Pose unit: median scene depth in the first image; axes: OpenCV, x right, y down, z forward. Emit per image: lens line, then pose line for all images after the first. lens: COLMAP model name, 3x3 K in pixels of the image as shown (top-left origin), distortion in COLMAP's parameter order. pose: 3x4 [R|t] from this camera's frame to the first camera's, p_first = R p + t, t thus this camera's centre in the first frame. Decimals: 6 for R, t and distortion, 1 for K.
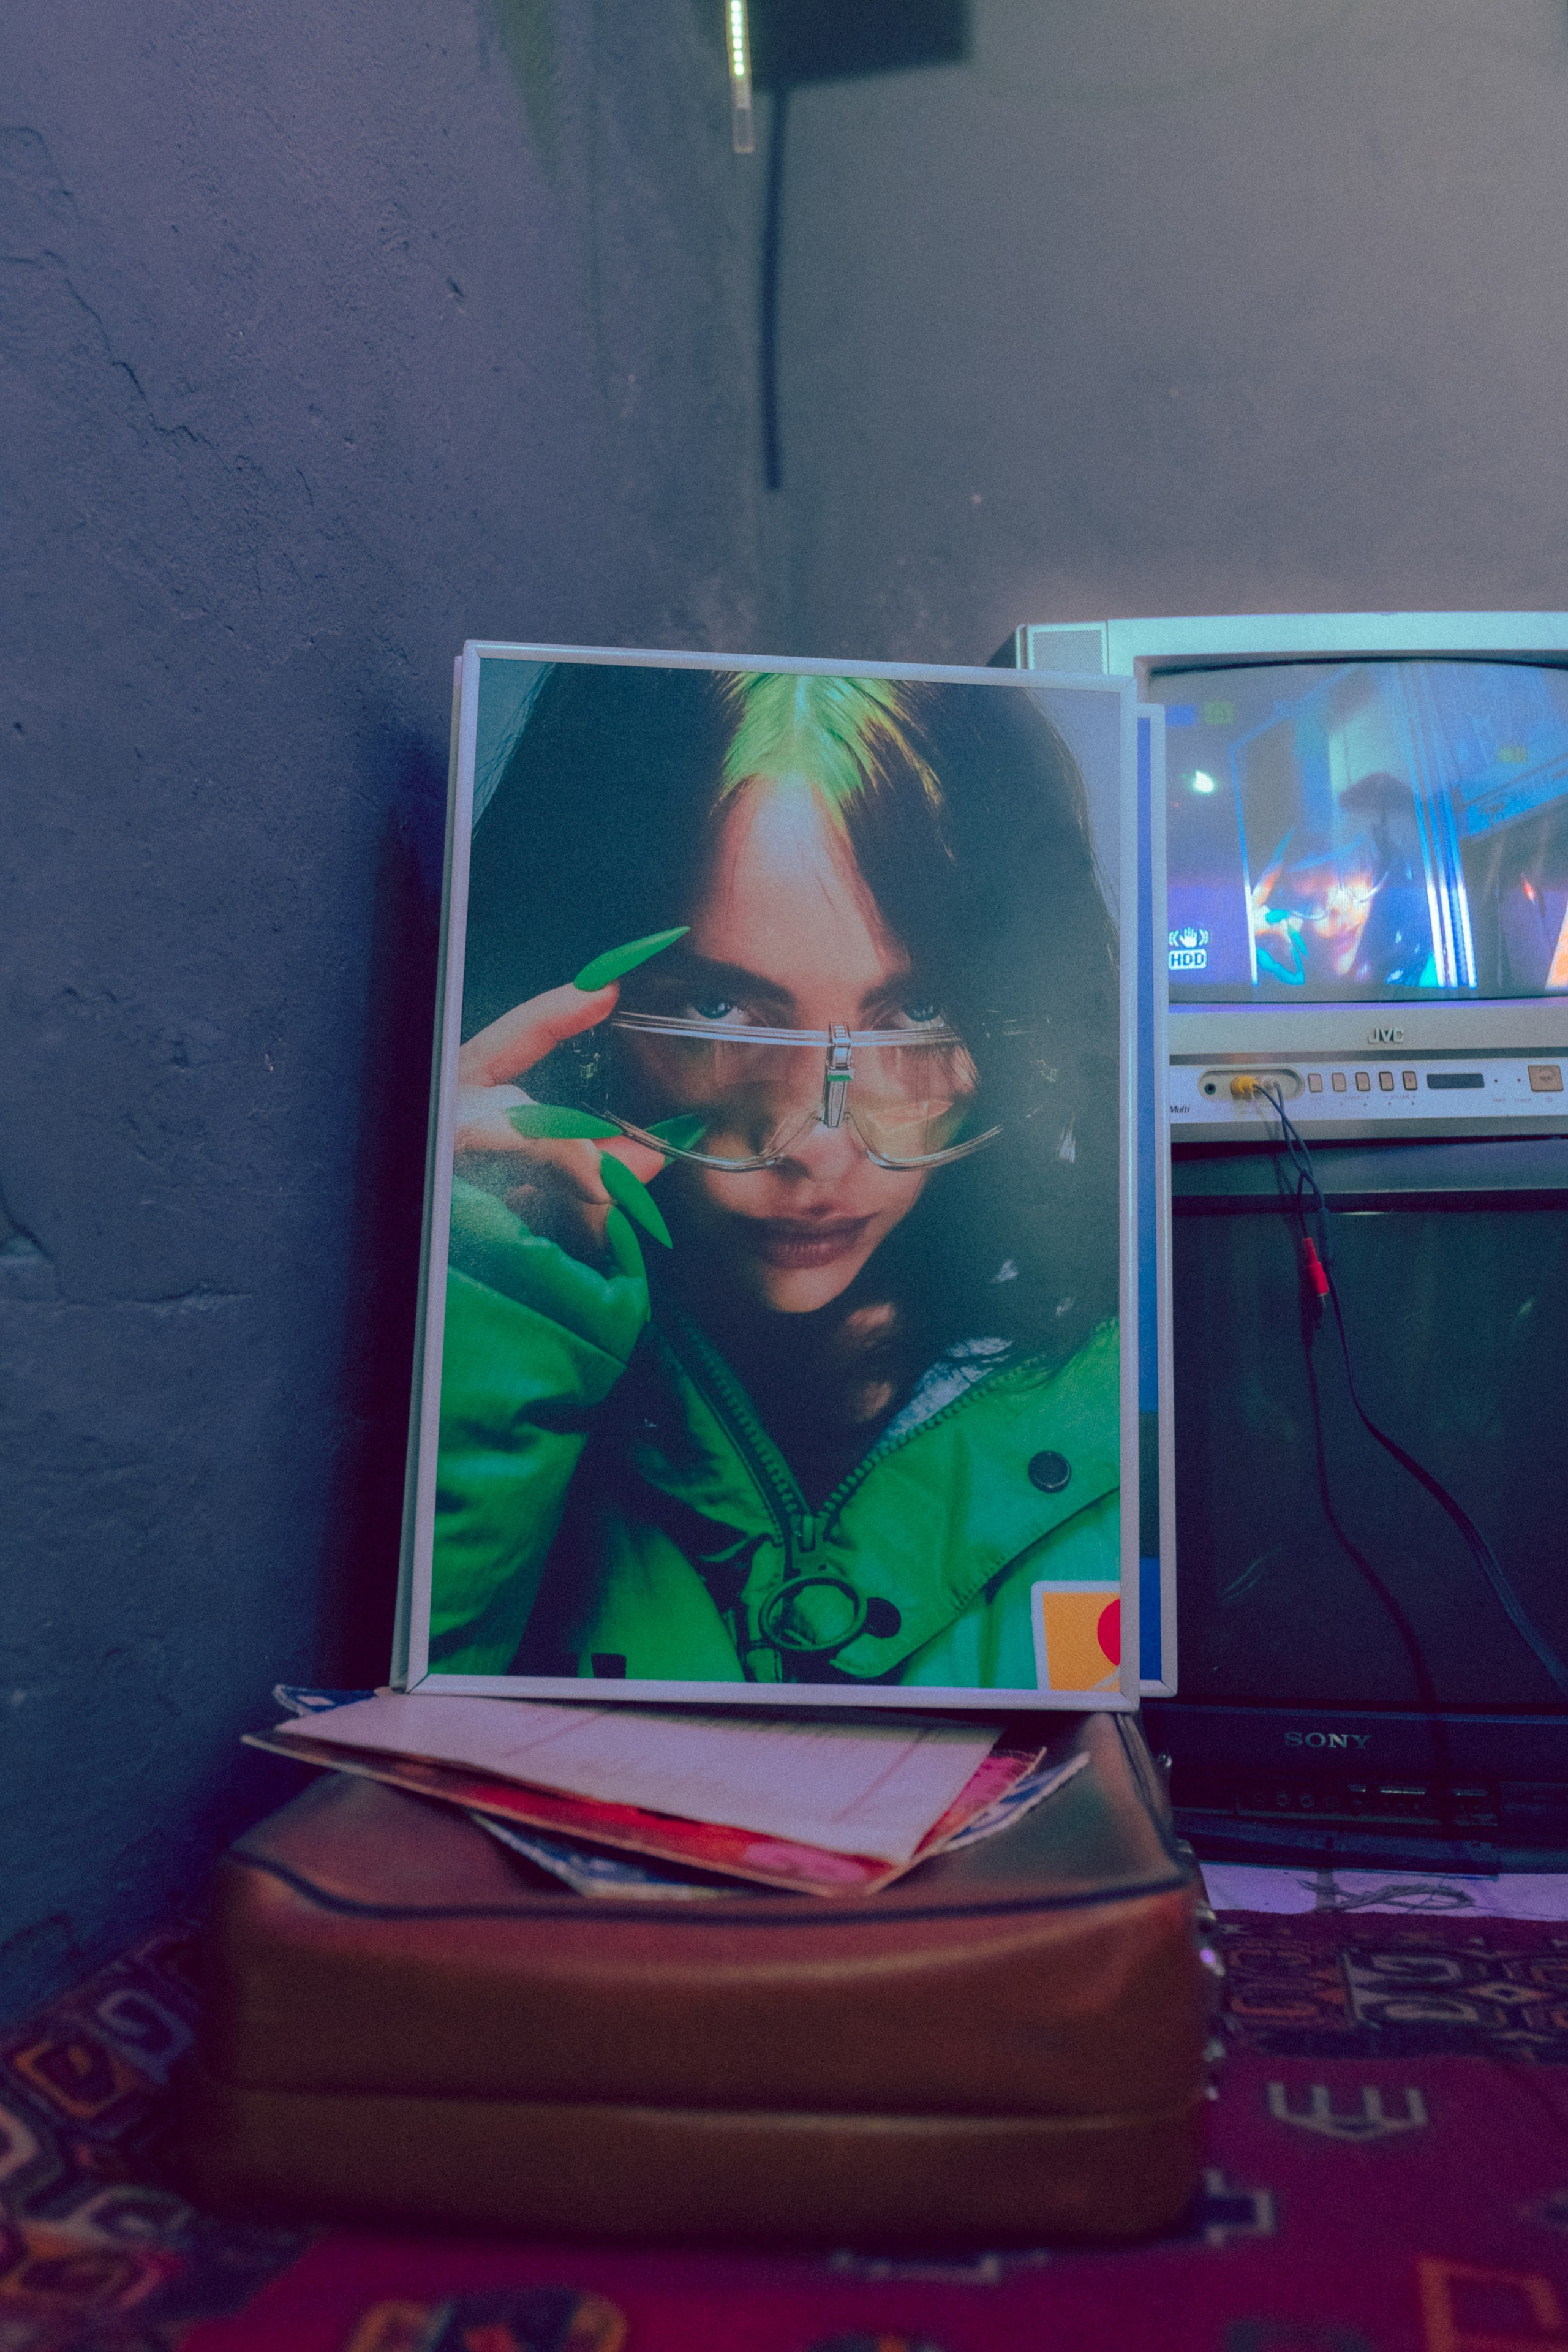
lens RADIAL K [[2282.3, 0, 783.2], [0, 2282.3, 1178.1], [0, 0, 1]] dist [0.002470, 0.005374]
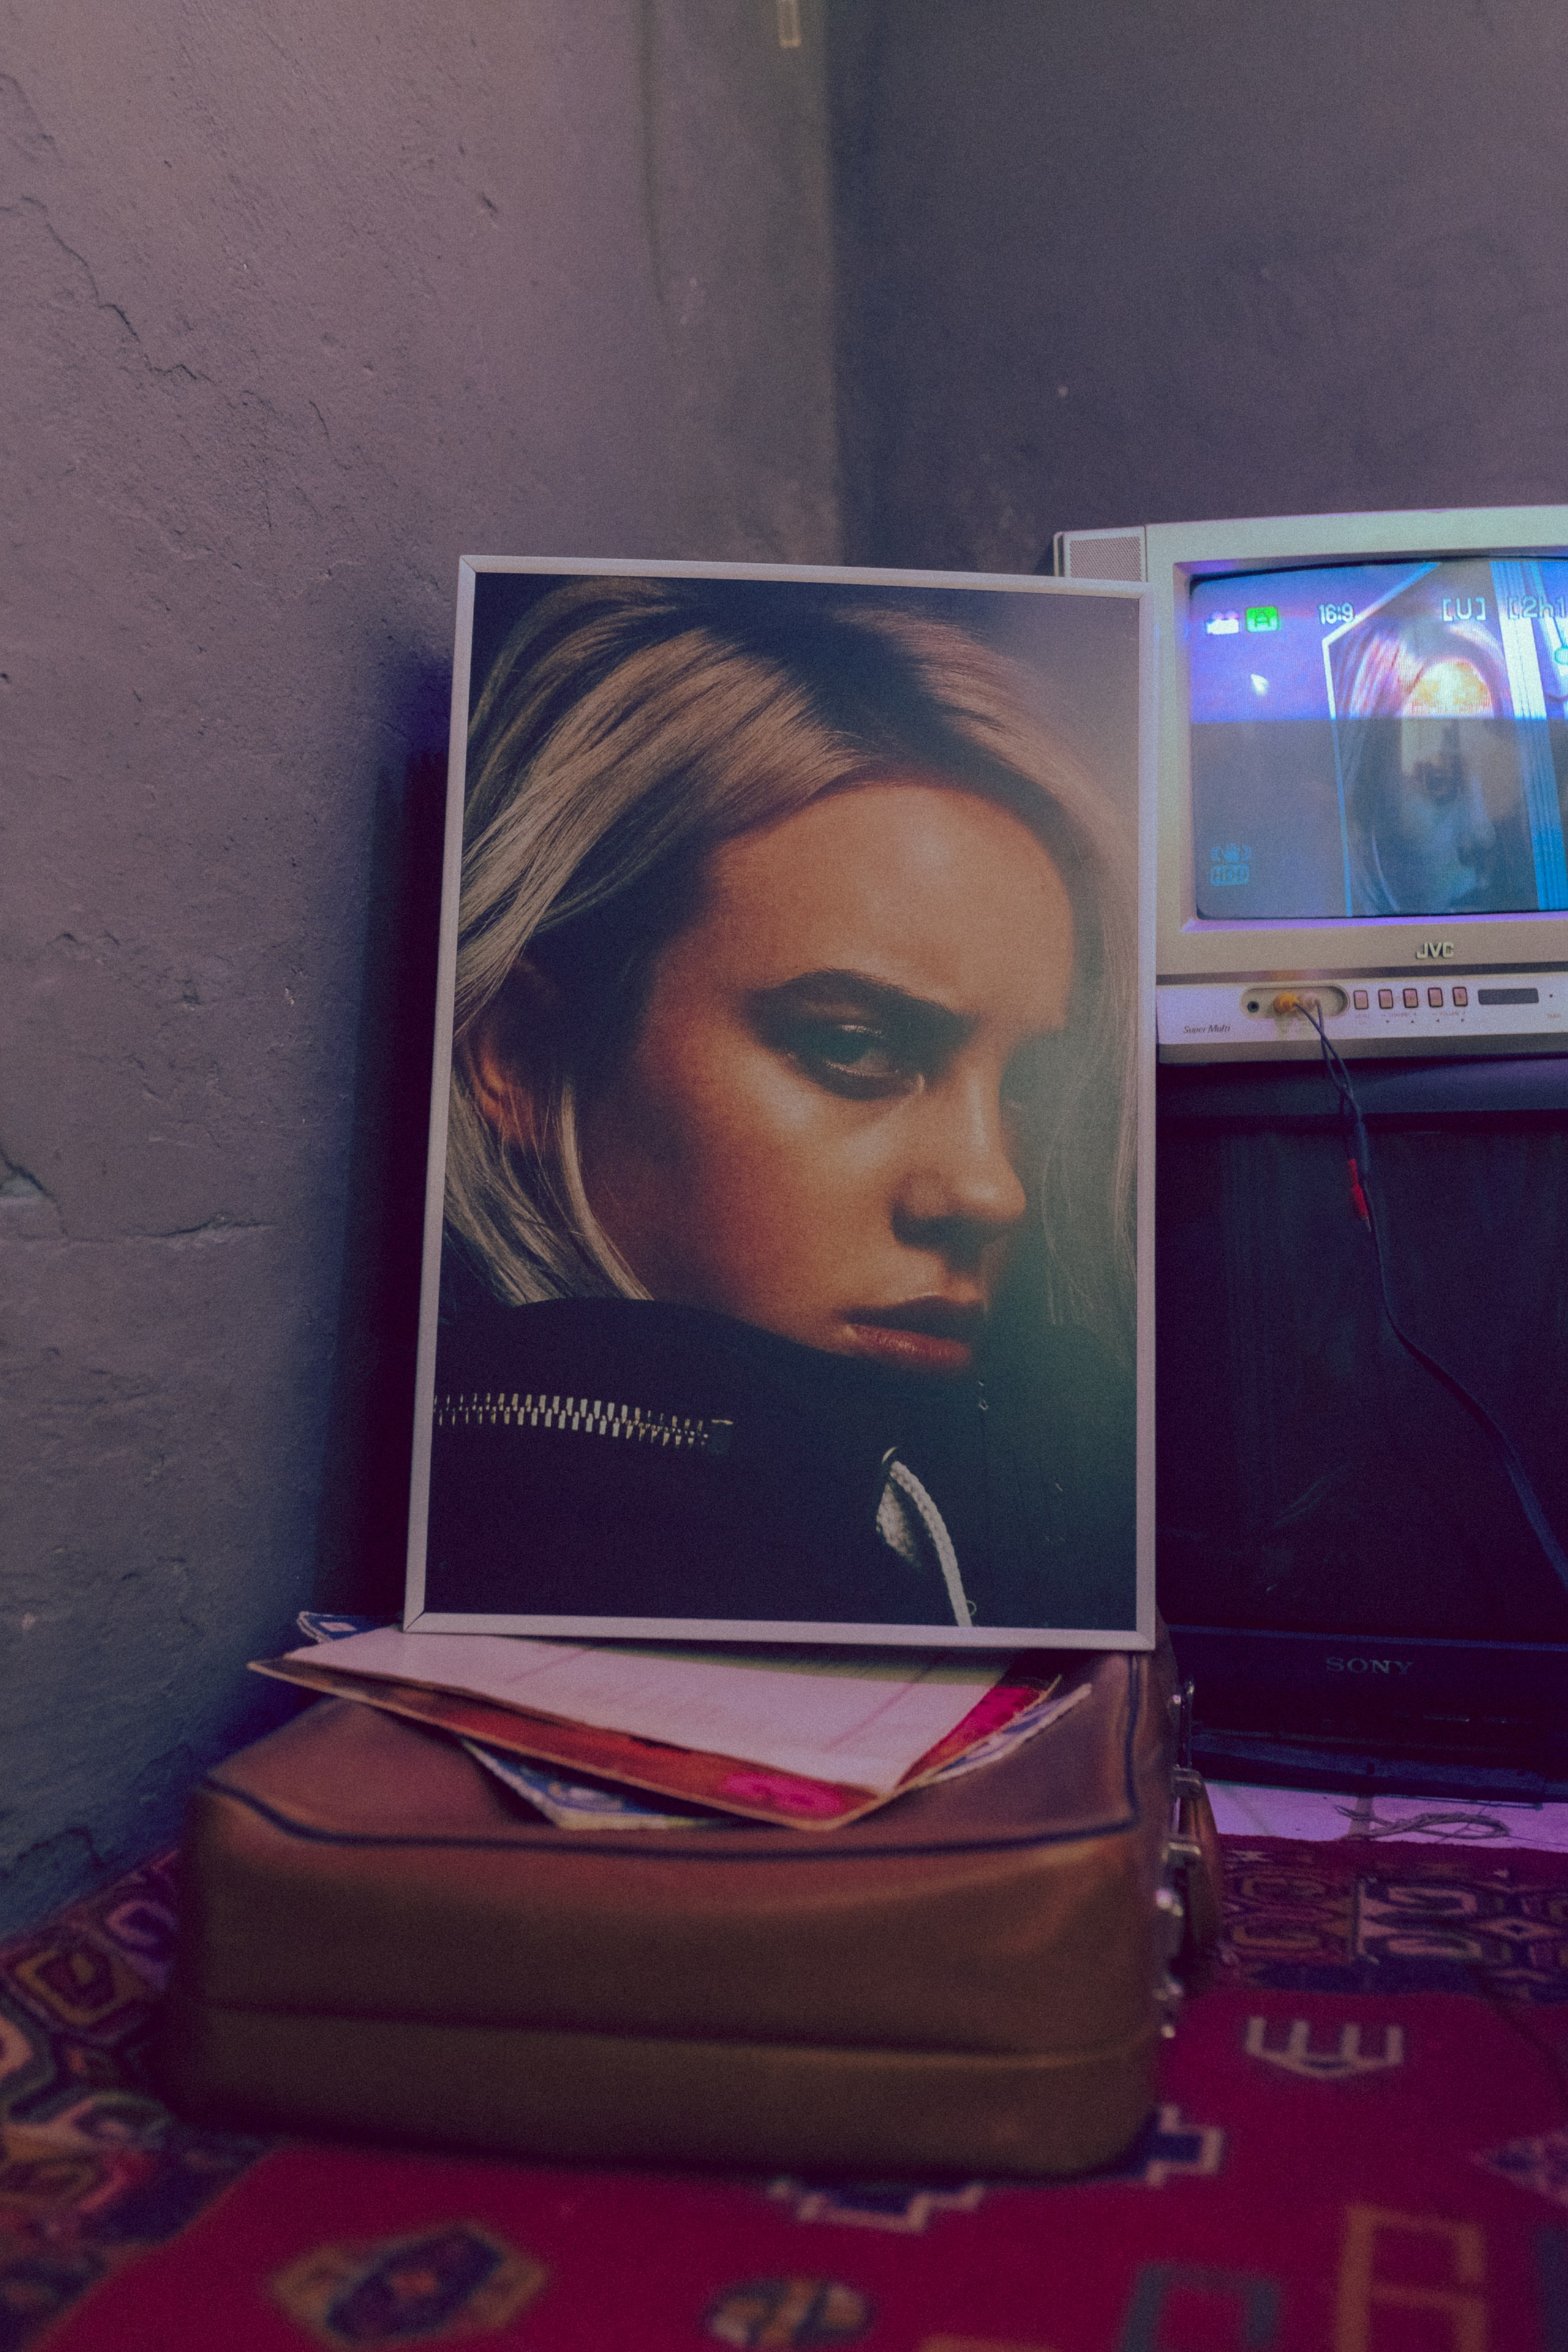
lens RADIAL K [[2279.5, 0, 780.5], [0, 2279.5, 1181.3], [0, 0, 1]] dist [-0.000408, 0.003609]
pose [[0.996493, -0.004580, -0.083545, 0.074290], [0.008763, 0.998722, 0.049774, -0.016737], [0.083210, -0.050331, 0.995260, 0.006257]]
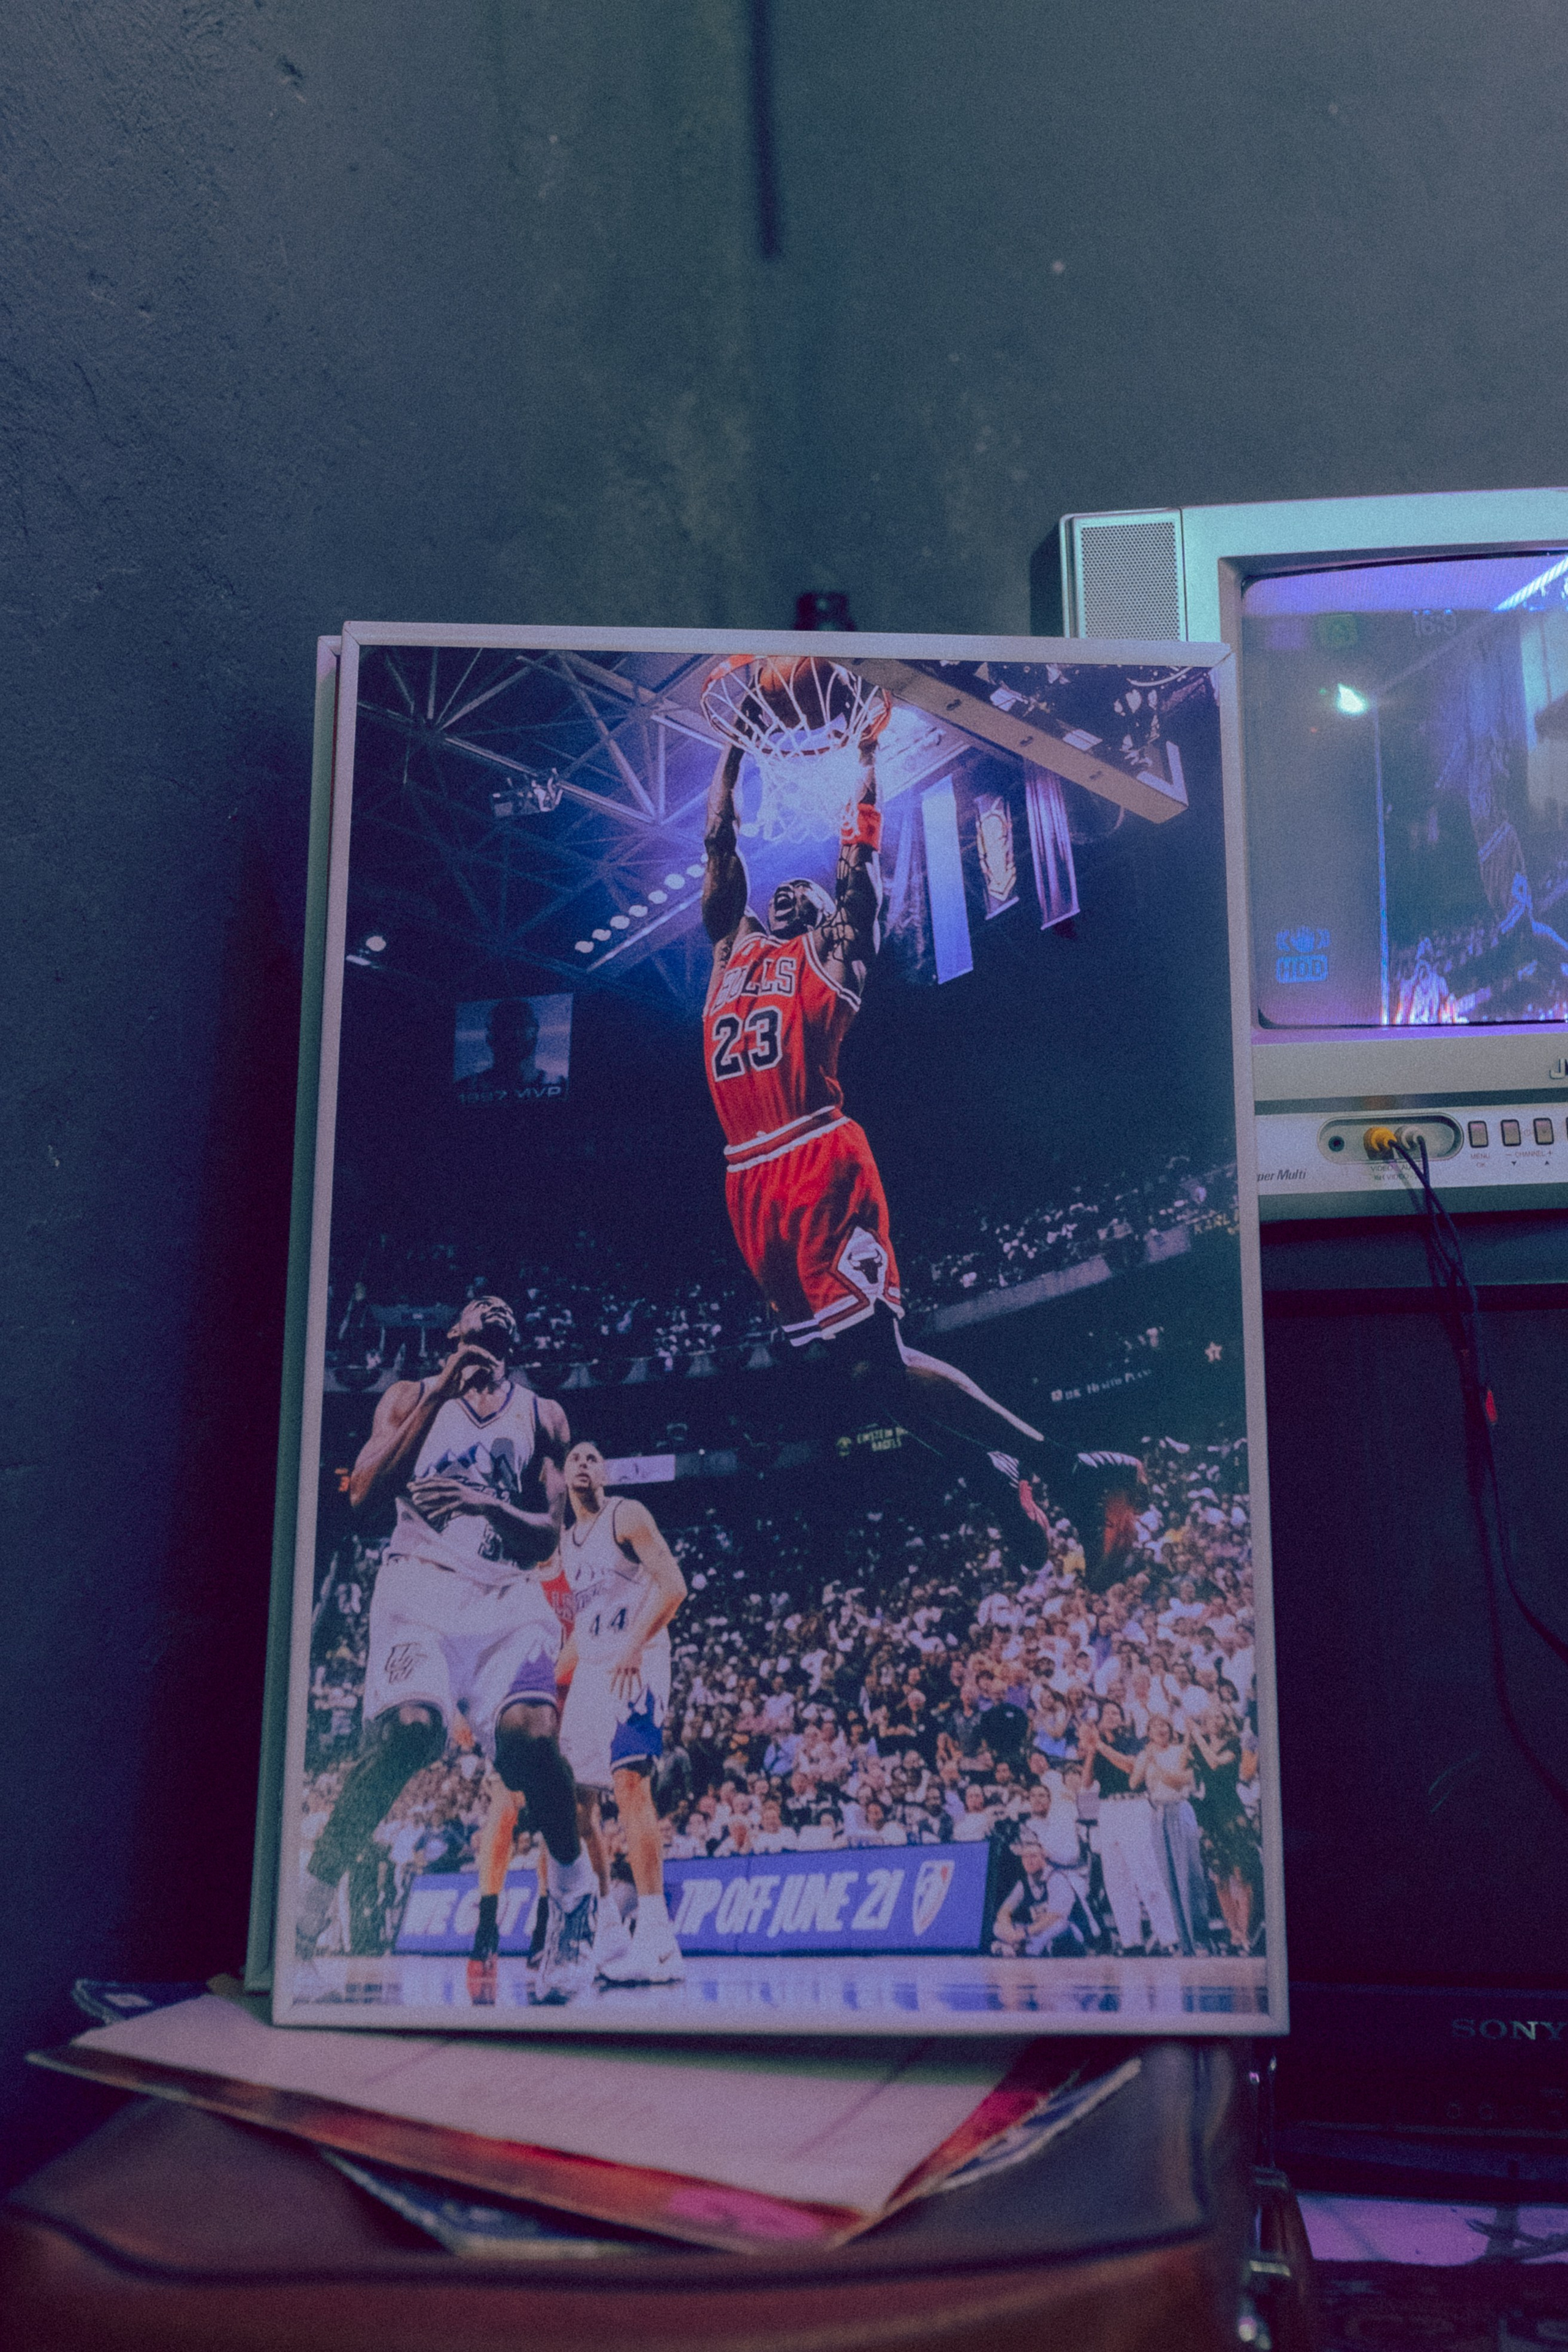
lens RADIAL K [[3494.9, 0, 786.8], [0, 3494.9, 1179.0], [0, 0, 1]] dist [0.007135, -0.014511]
pose [[0.999133, -0.020334, -0.036320, 0.057659], [0.020757, 0.999721, 0.011310, -0.049660], [0.036080, -0.012054, 0.999276, -0.143564]]
